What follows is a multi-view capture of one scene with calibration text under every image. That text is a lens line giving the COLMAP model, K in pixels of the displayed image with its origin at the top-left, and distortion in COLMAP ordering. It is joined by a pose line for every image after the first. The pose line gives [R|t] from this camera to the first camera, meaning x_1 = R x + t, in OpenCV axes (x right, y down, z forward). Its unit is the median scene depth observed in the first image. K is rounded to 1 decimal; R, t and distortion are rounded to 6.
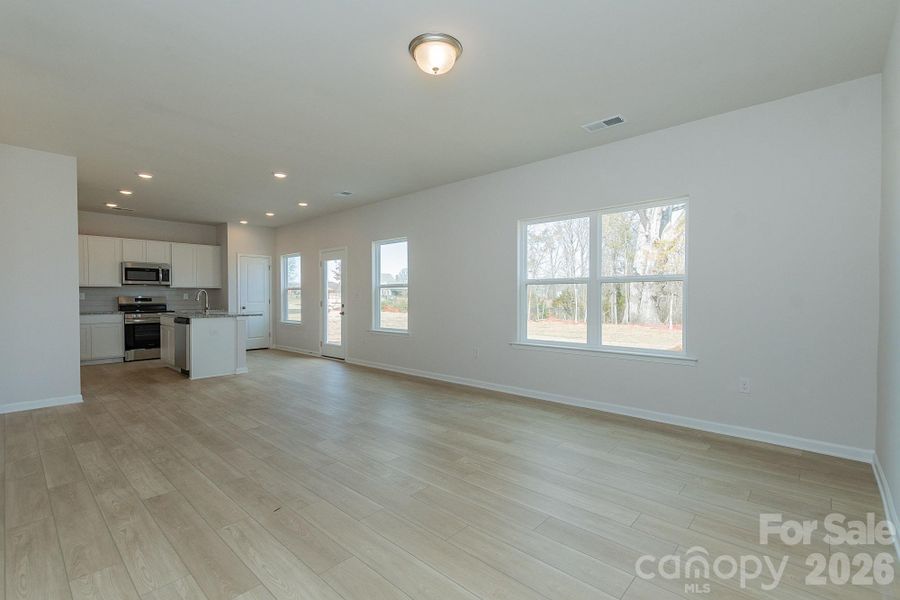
lens RADIAL K [[408.9, 0, 458.7], [0, 408.9, 300.9], [0, 0, 1]] dist [0.007995, -0.000171]
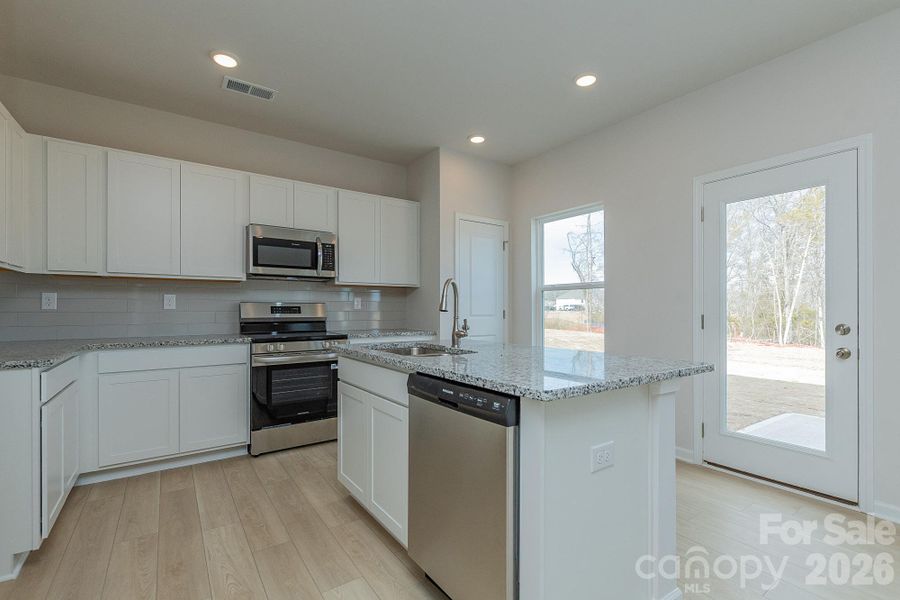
lens RADIAL K [[408.9, 0, 452.6], [0, 408.9, 306.2], [0, 0, 1]] dist [0.007995, -0.000171]
pose [[0.974693, 0.000208, -0.223547, -0.478692], [-0.003549, 0.999888, -0.014543, -0.000727], [0.223519, 0.014968, 0.974585, 0.587987]]
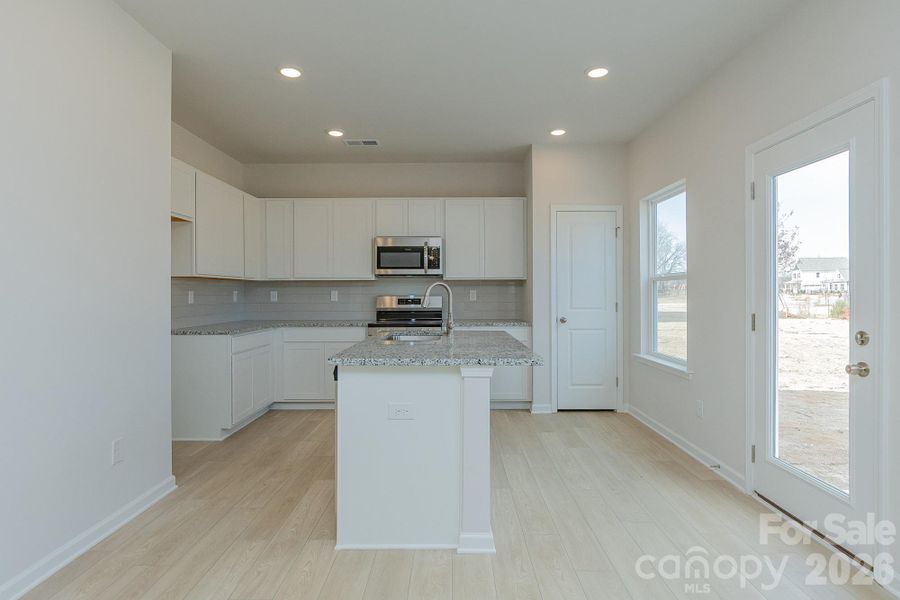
lens RADIAL K [[473.8, 0, 452.6], [0, 473.8, 293.2], [0, 0, 1]] dist [-0.007338, -0.000481]
pose [[0.664166, -0.000753, -0.747585, -0.223308], [-0.006336, 0.999958, -0.006635, -0.010540], [0.747559, 0.009143, 0.664133, 0.601716]]
